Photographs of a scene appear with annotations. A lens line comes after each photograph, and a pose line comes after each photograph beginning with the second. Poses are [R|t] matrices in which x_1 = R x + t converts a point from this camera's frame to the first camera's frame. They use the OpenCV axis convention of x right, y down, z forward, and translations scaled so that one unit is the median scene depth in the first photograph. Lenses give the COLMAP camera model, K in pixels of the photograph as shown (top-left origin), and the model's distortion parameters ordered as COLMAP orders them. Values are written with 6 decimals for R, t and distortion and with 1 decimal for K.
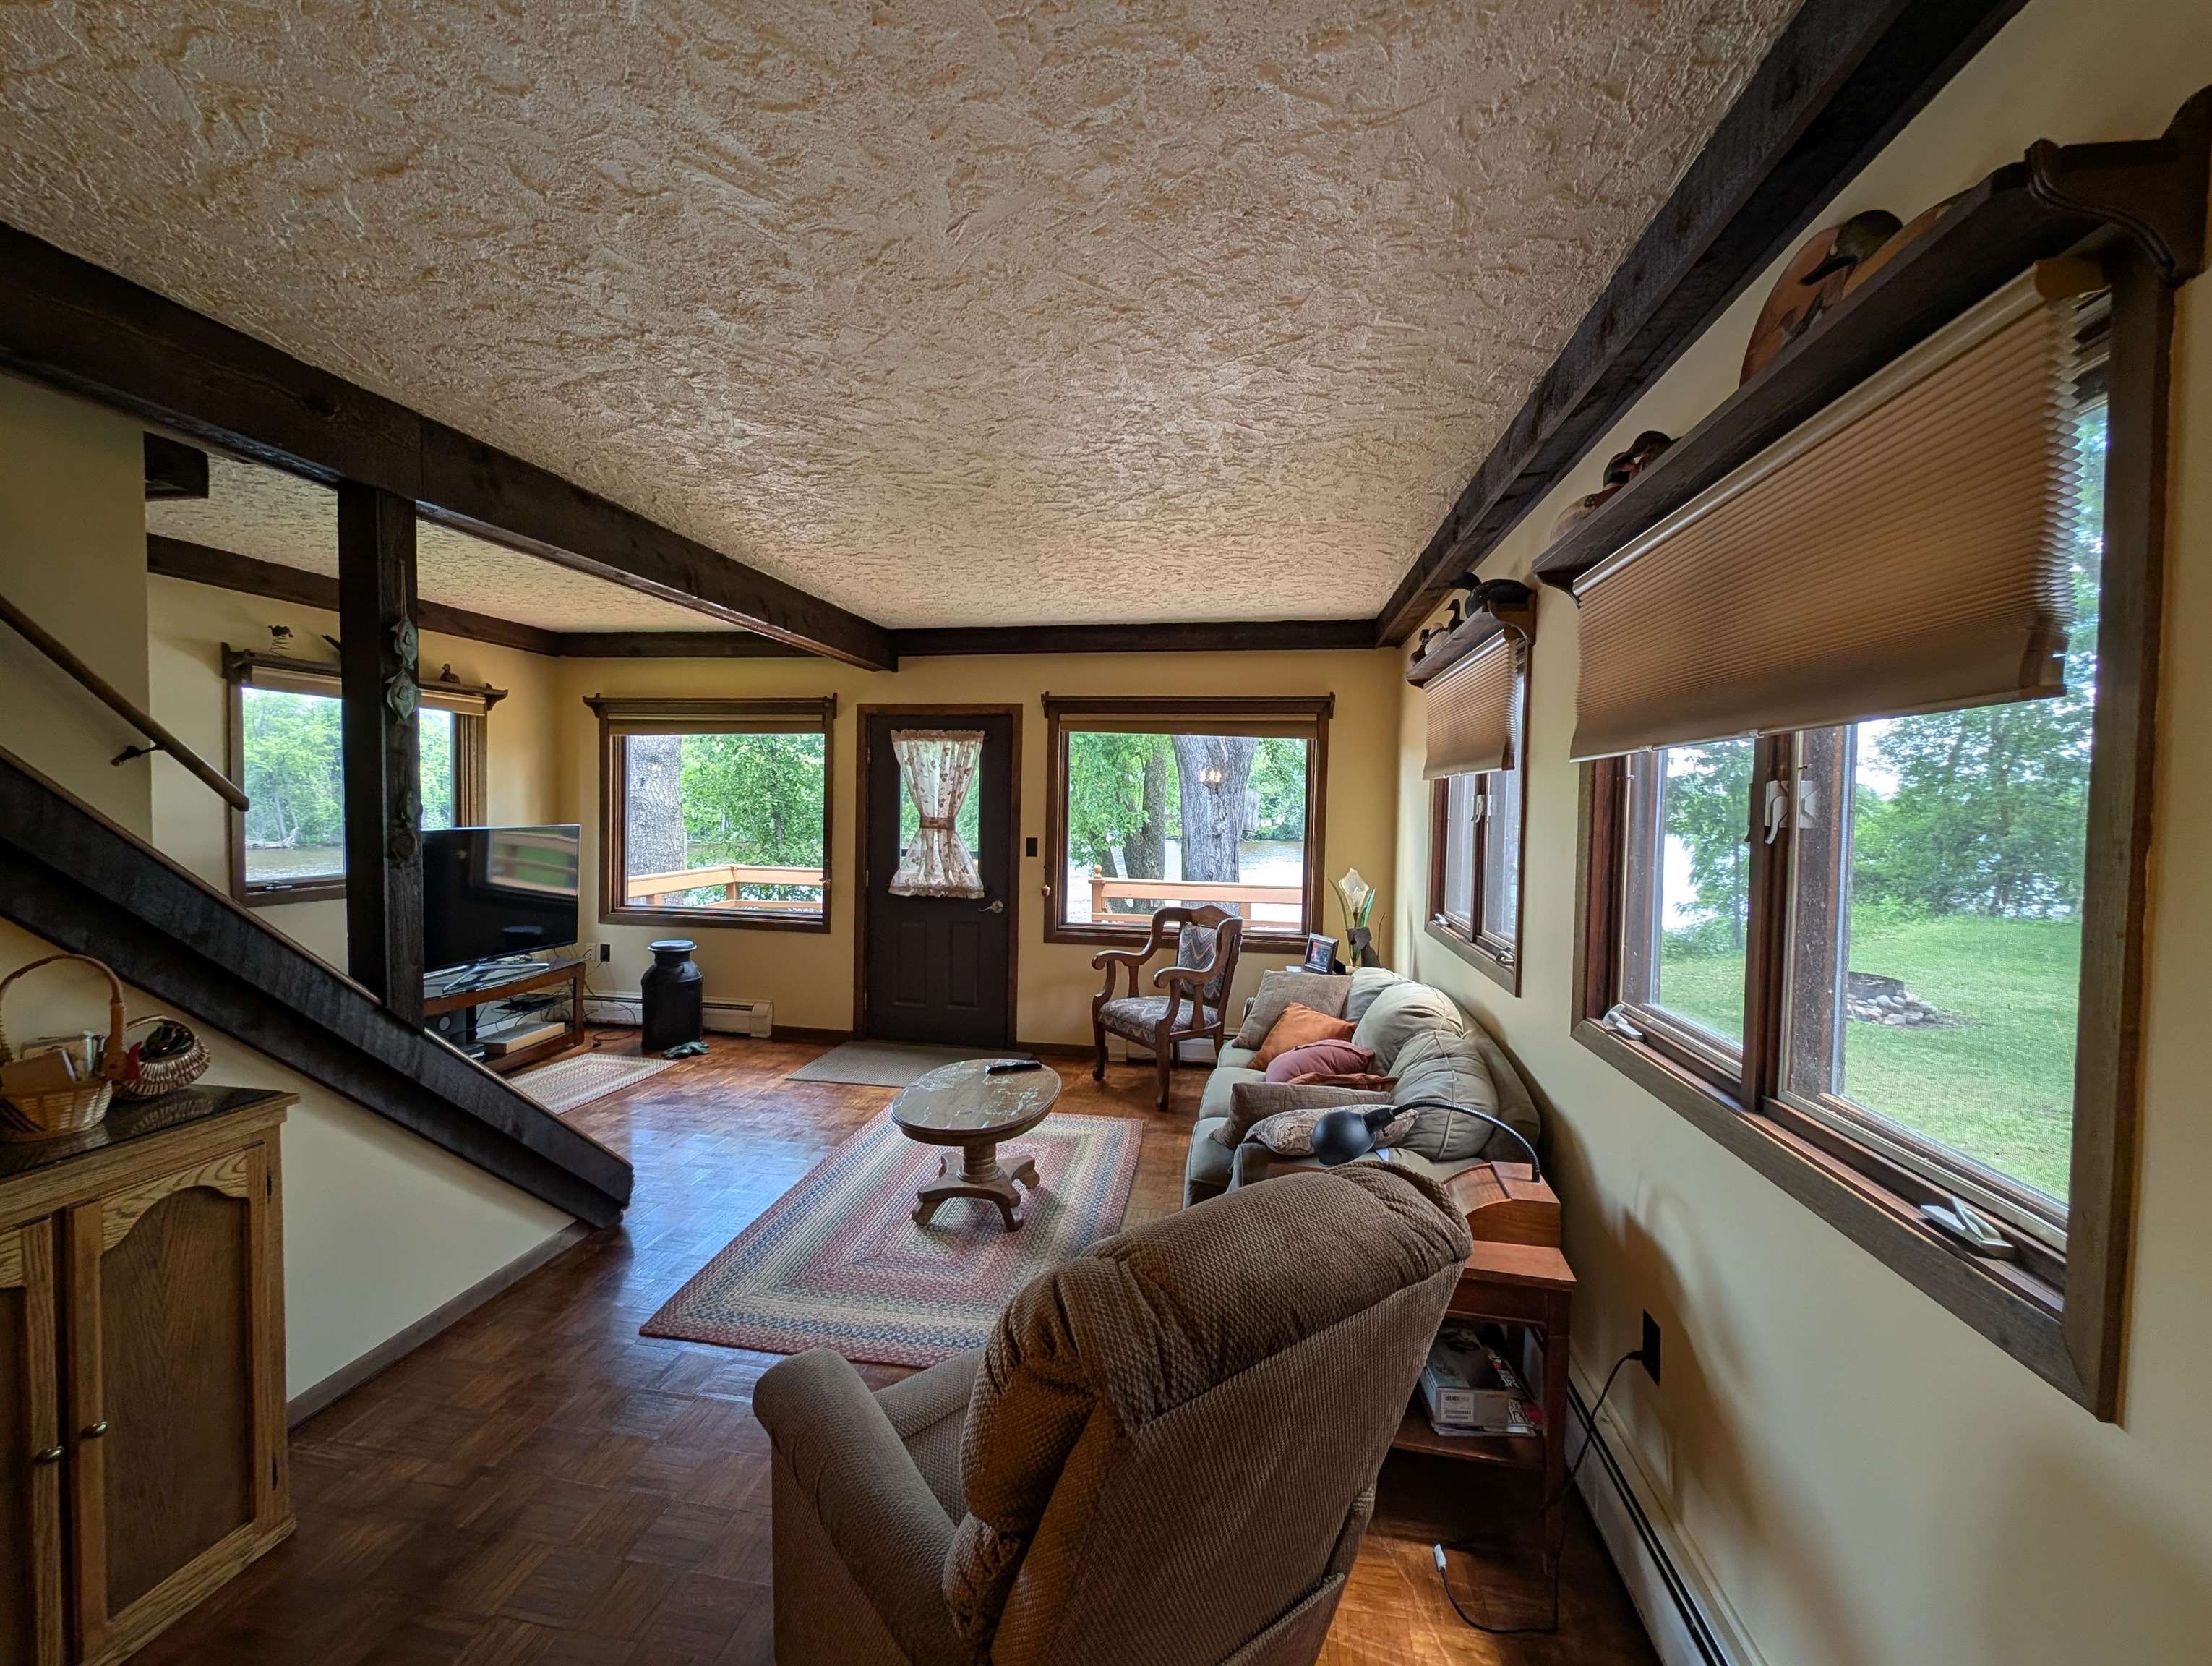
lens RADIAL K [[873.3, 0, 1104.9], [0, 873.3, 831.0], [0, 0, 1]] dist [-0.003347, -0.000481]
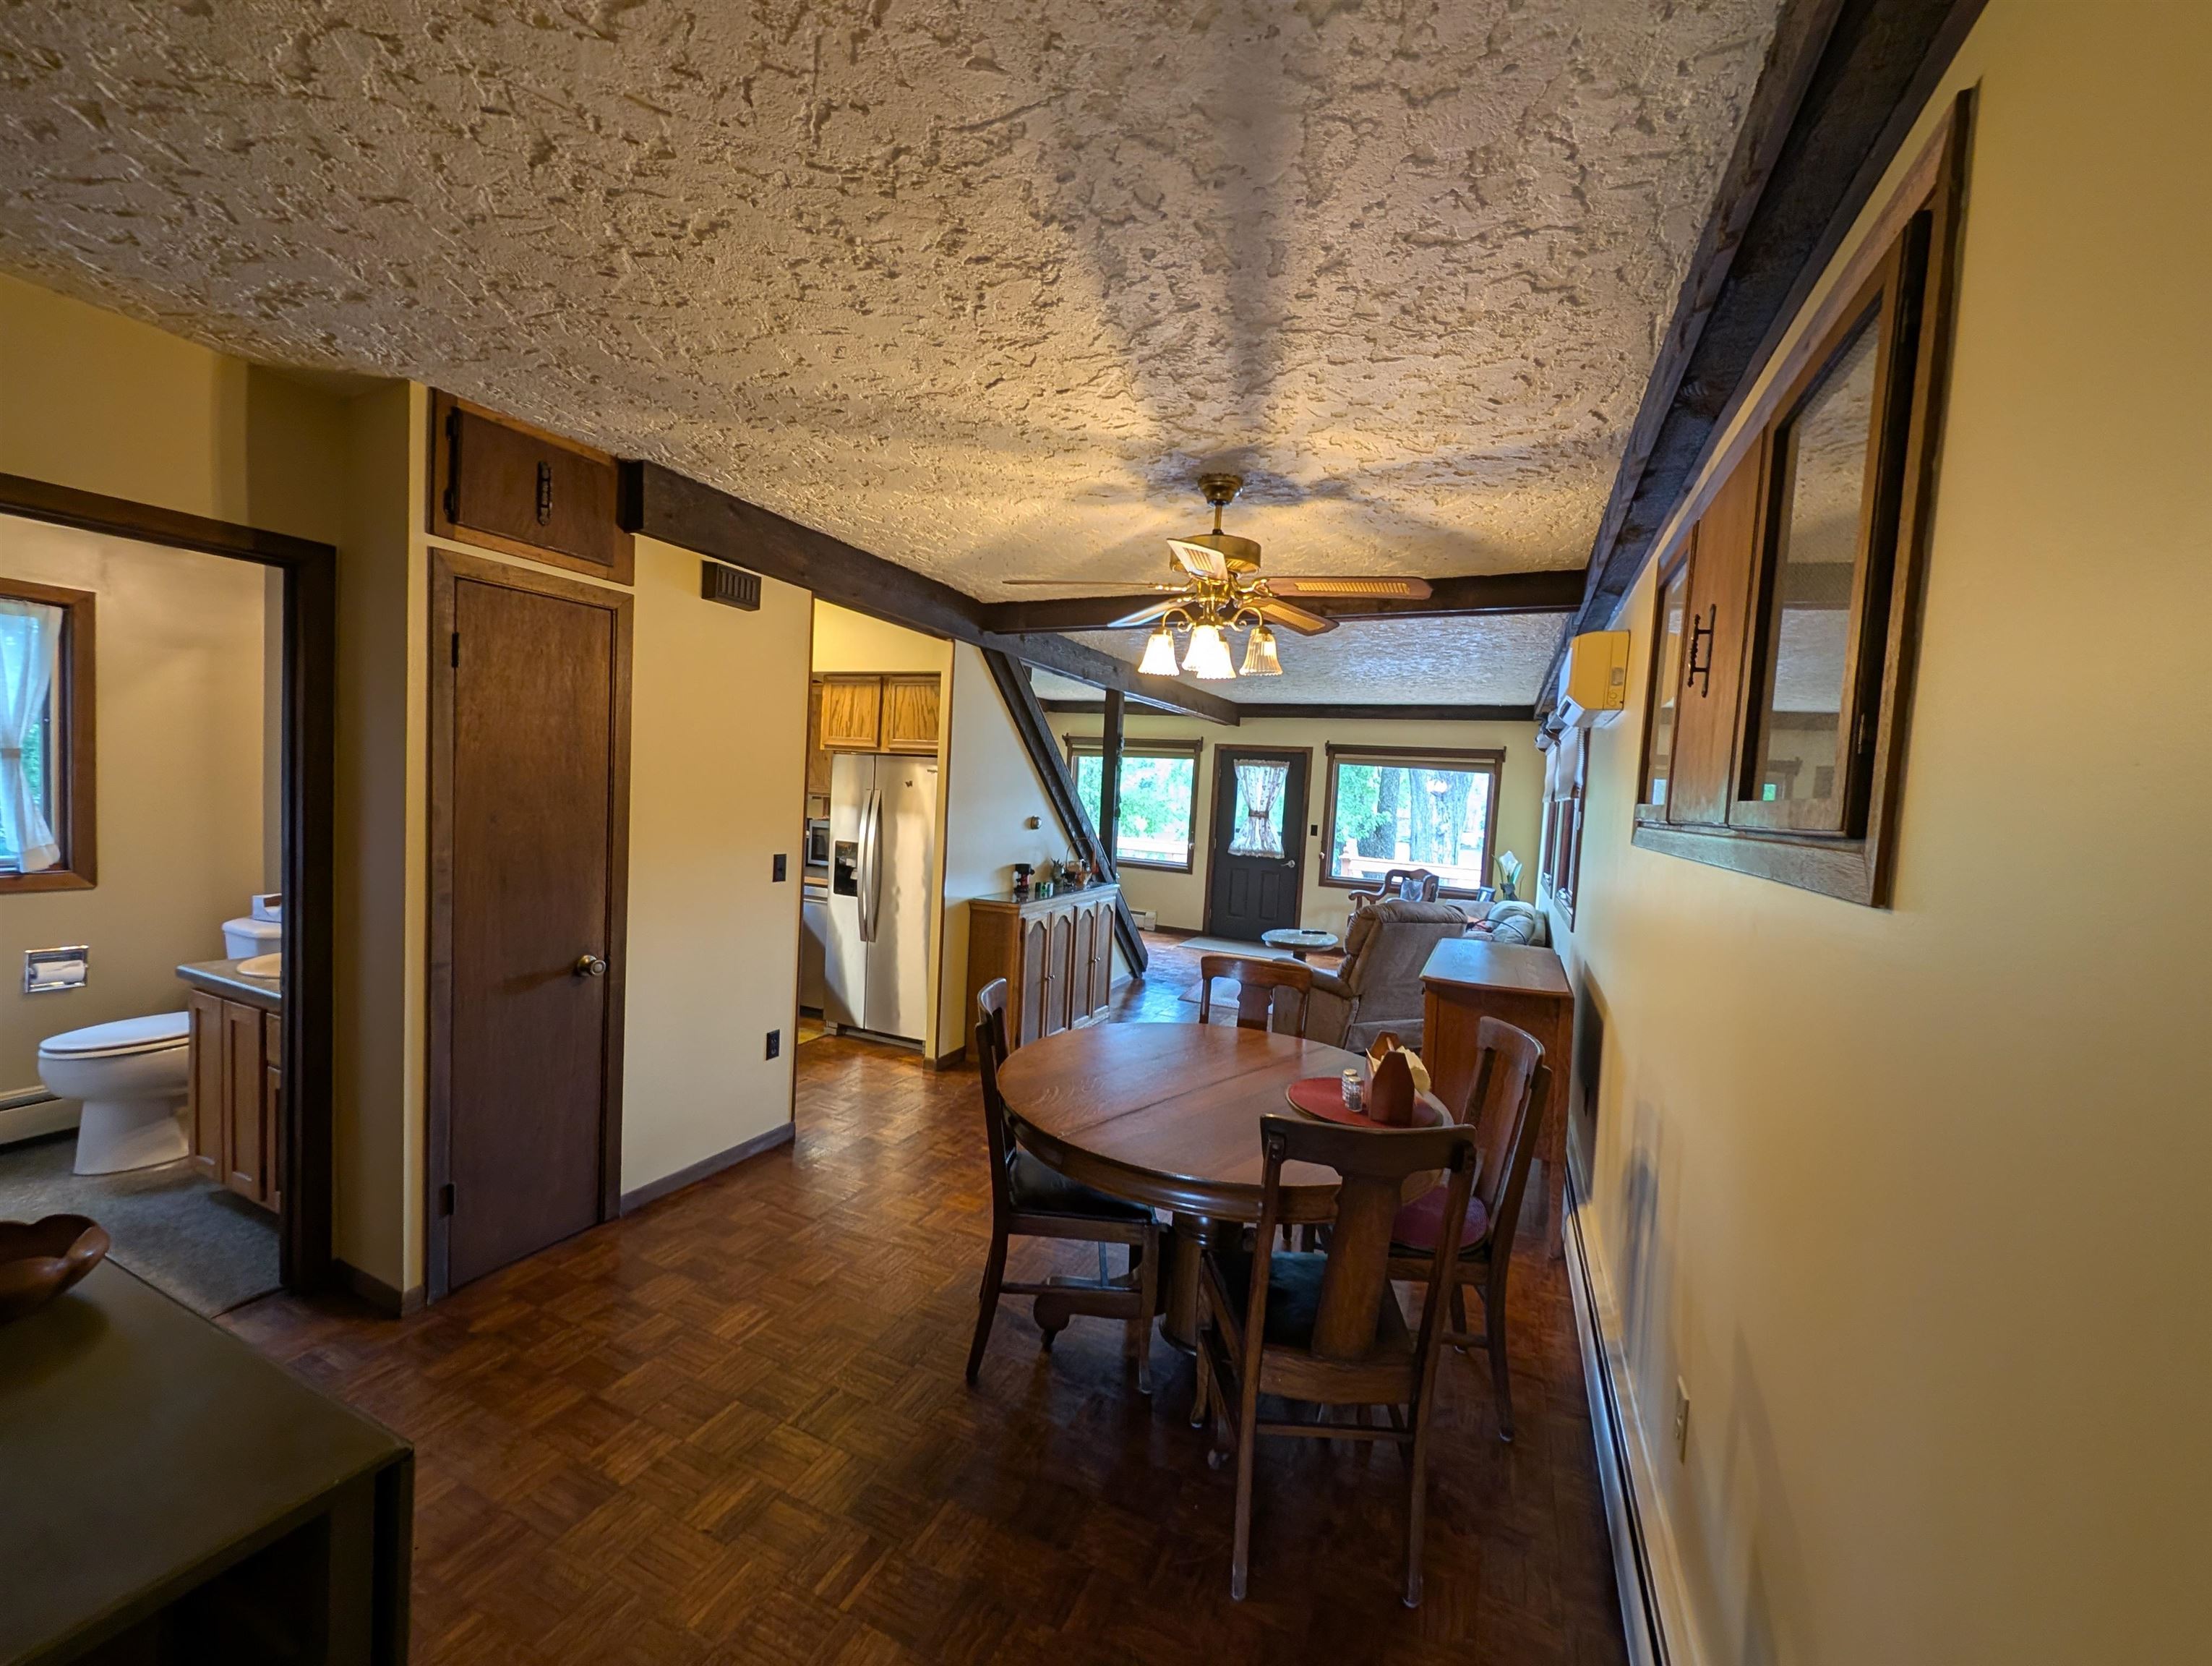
lens RADIAL K [[873.3, 0, 1096.7], [0, 873.3, 836.9], [0, 0, 1]] dist [-0.003347, -0.000481]
pose [[0.964360, 0.052384, -0.259356, -0.049408], [-0.048893, 0.998606, 0.019899, 0.017576], [0.260037, -0.006509, 0.965577, -0.766594]]
